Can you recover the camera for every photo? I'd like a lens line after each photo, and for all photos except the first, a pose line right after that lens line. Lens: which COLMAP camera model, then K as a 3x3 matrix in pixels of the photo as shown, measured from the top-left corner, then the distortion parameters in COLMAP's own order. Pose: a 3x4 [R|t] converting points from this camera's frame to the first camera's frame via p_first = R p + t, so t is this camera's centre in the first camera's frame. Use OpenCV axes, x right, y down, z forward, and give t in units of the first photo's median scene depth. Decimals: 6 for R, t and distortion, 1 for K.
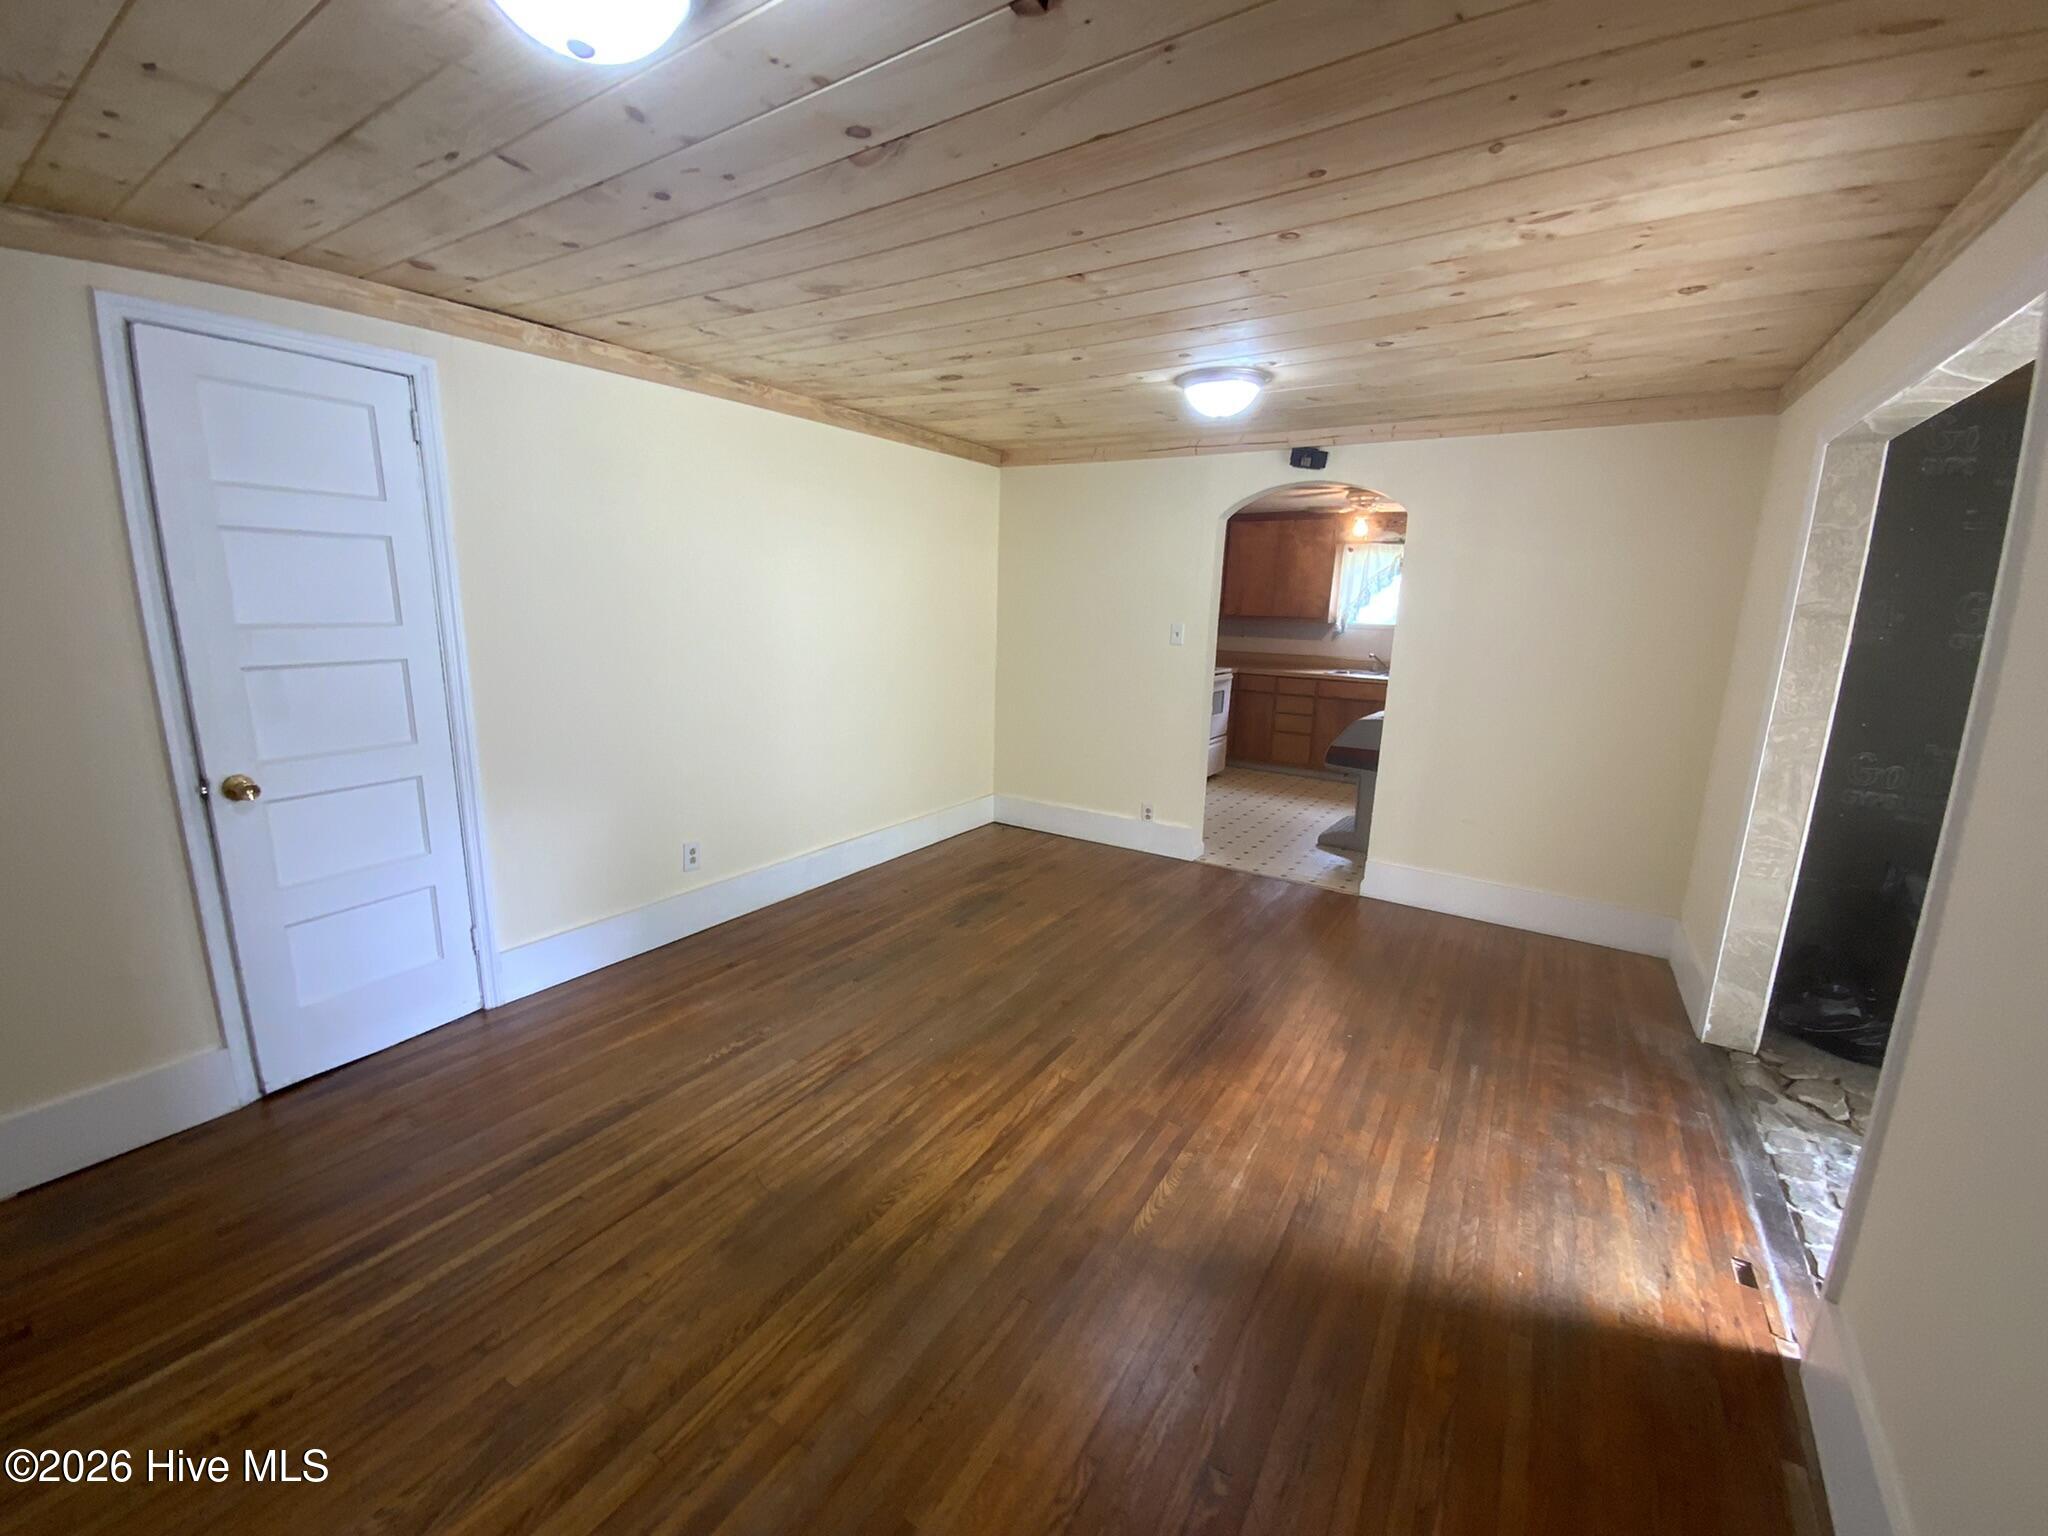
lens RADIAL K [[825.9, 0, 1024.0], [0, 825.9, 768.0], [0, 0, 1]] dist [0.026541, -0.017892]
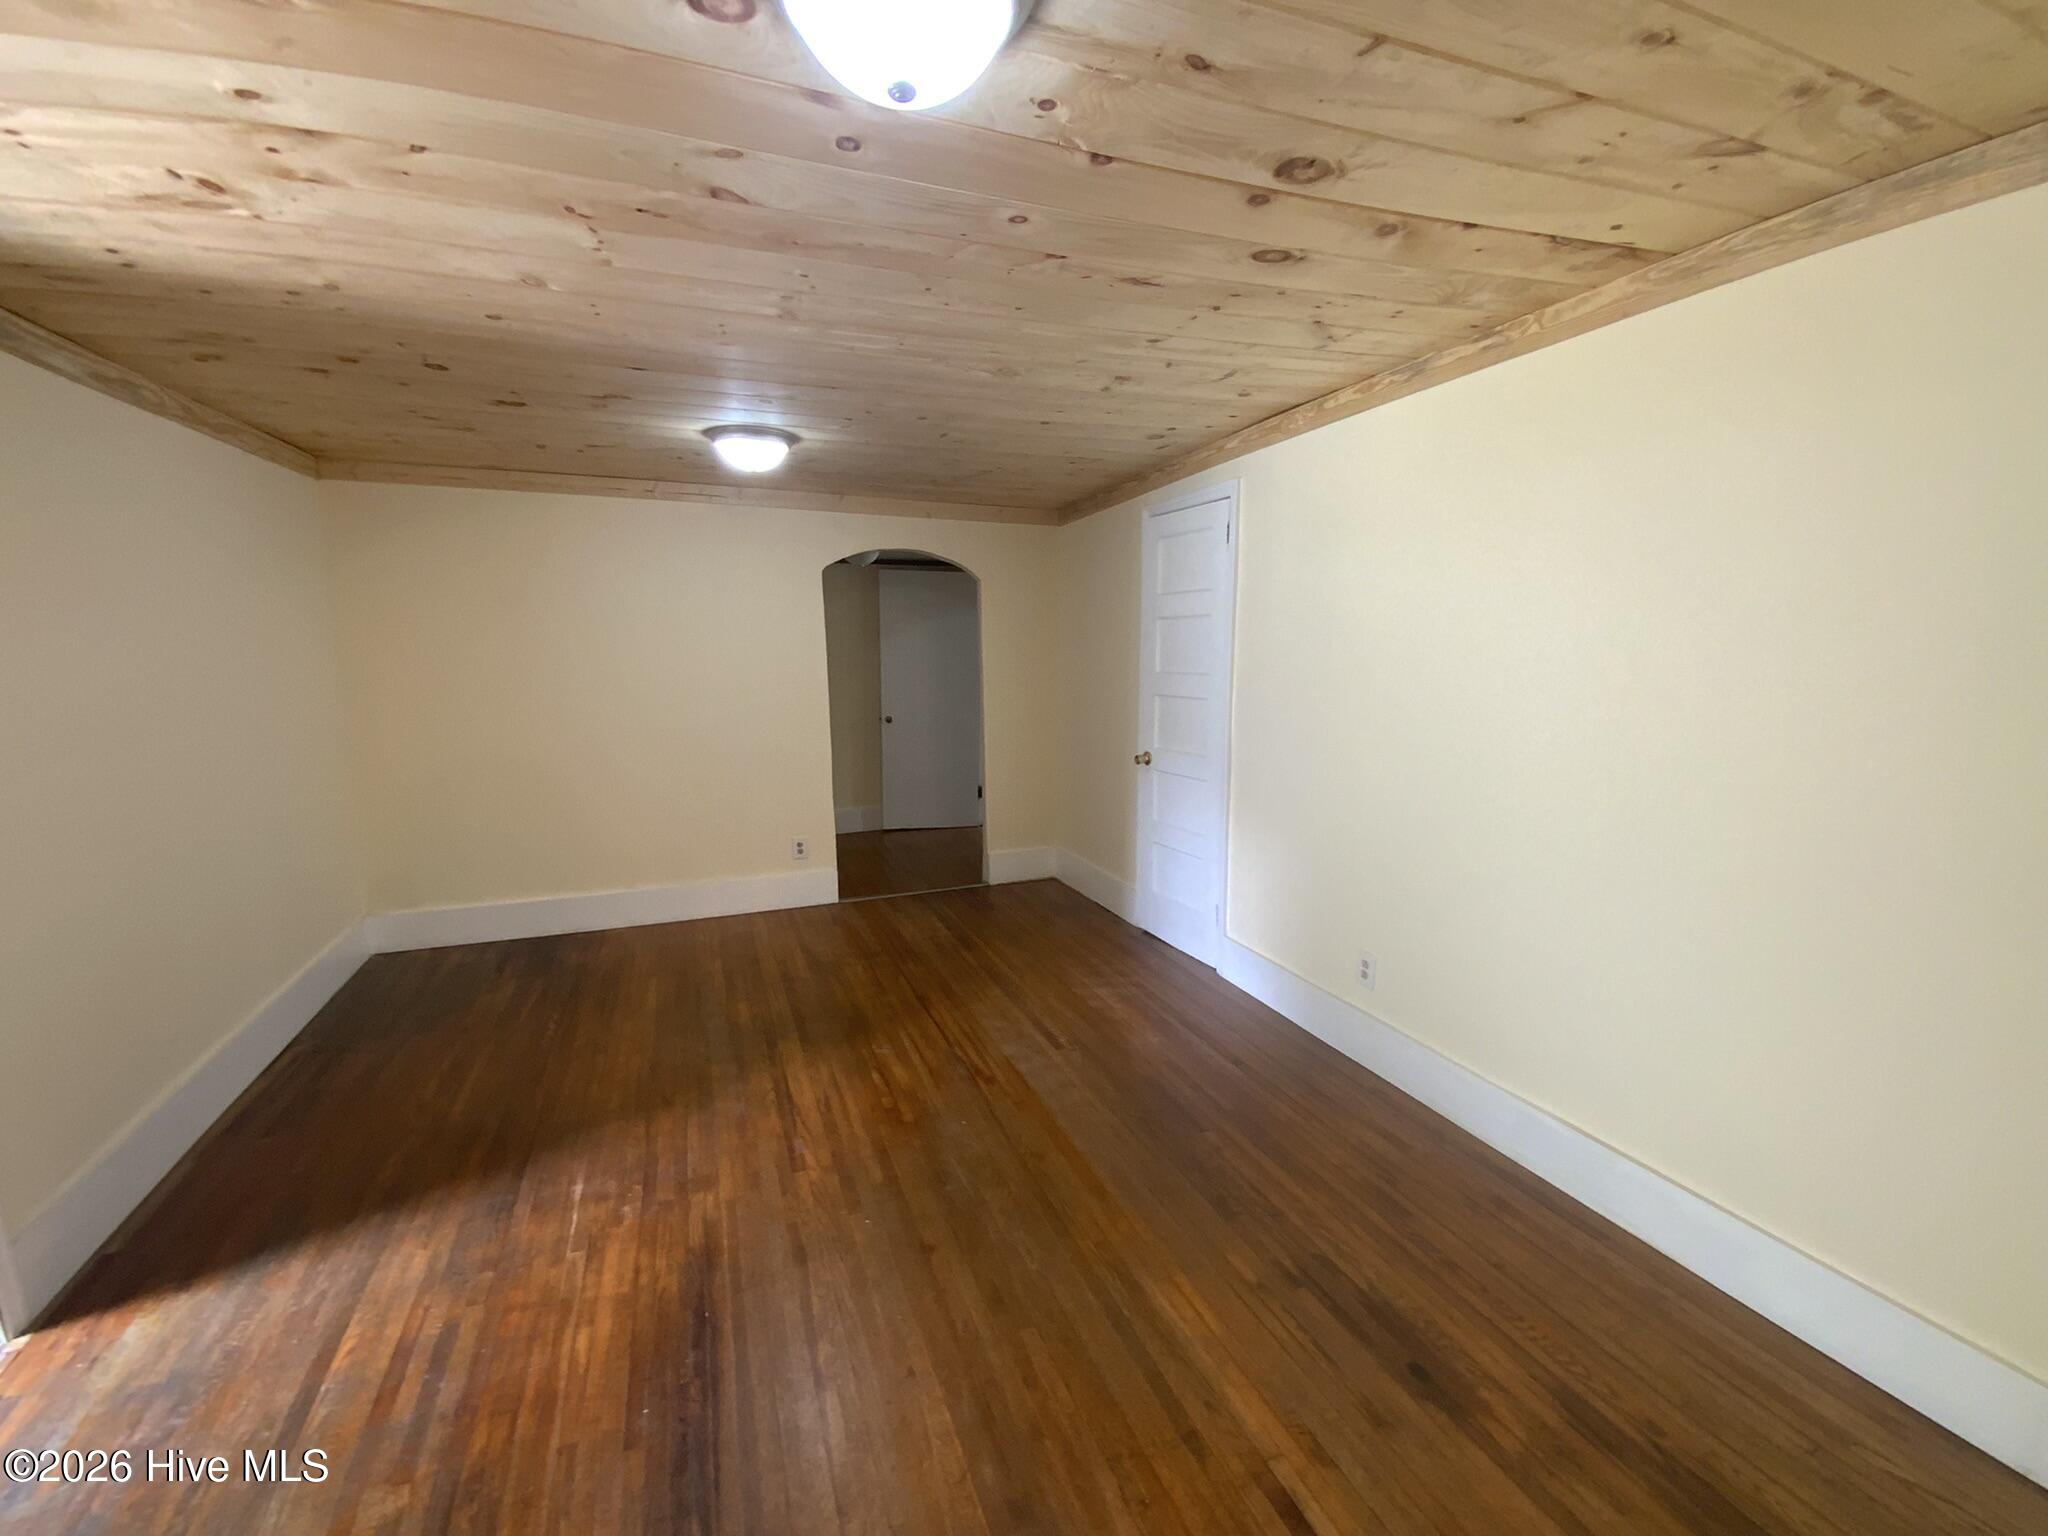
lens RADIAL K [[825.9, 0, 1024.0], [0, 825.9, 768.0], [0, 0, 1]] dist [0.026541, -0.017892]
pose [[-0.587342, 0.104426, -0.802574, 0.601733], [-0.168685, 0.954069, 0.247585, -0.318776], [0.791565, 0.280799, -0.542749, 1.570105]]
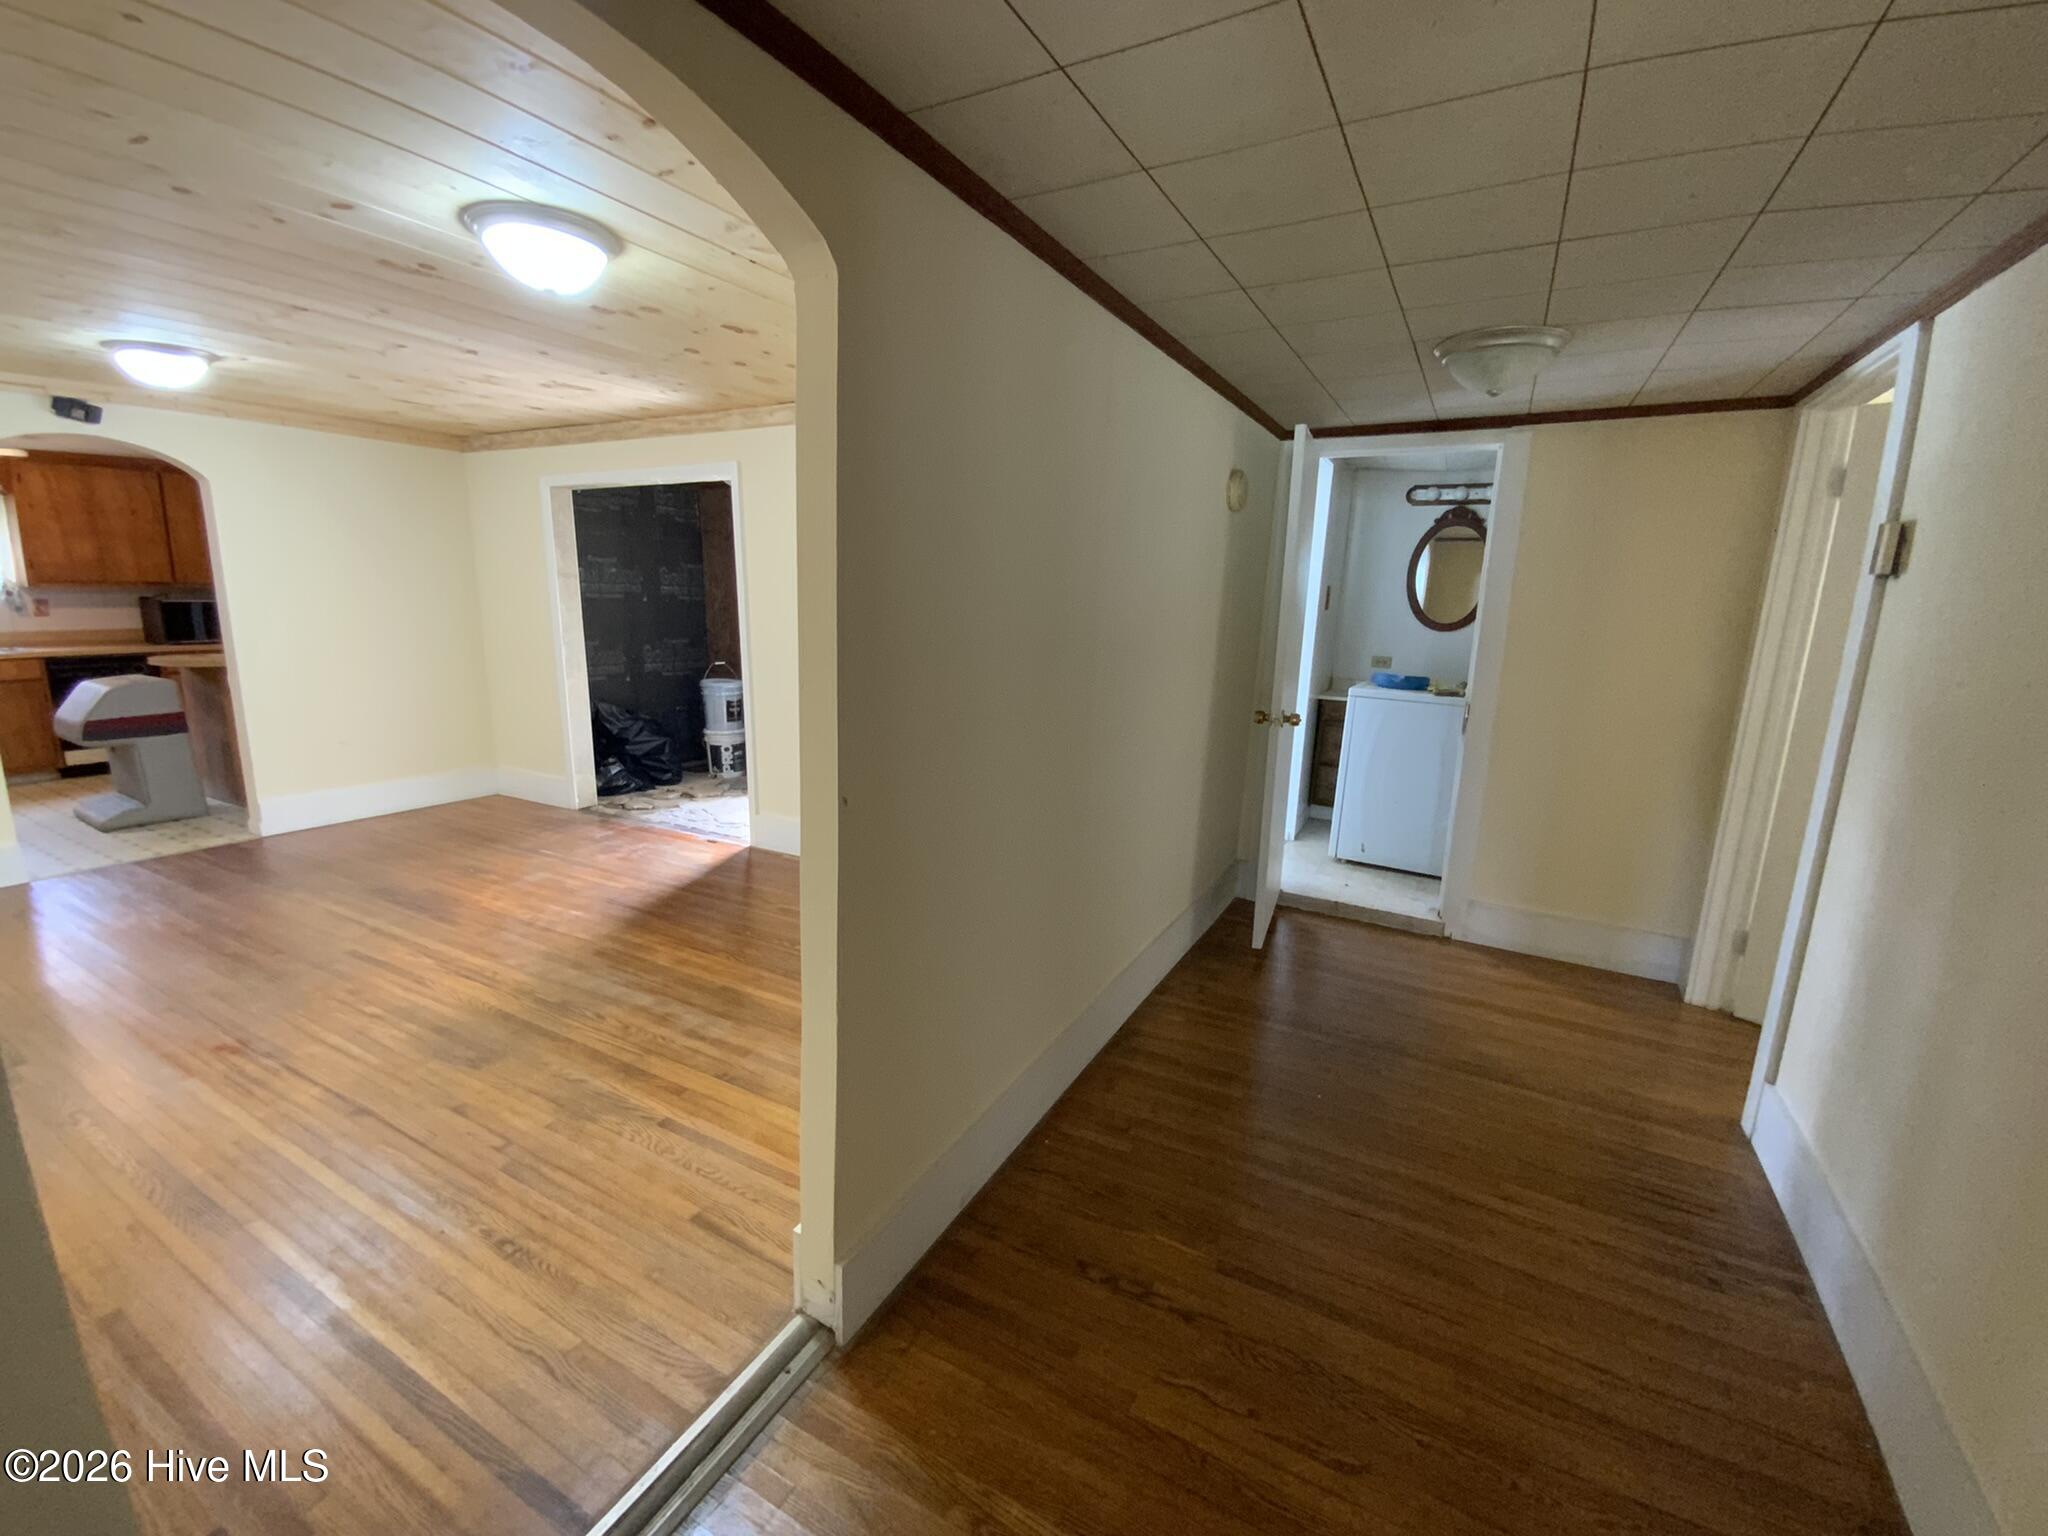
lens RADIAL K [[814.5, 0, 1024.0], [0, 814.5, 768.0], [0, 0, 1]] dist [0.014043, -0.017281]
pose [[-0.078963, -0.227391, 0.970597, -1.155855], [0.171936, 0.955939, 0.237945, -0.024229], [-0.981938, 0.185670, -0.036387, 0.080963]]
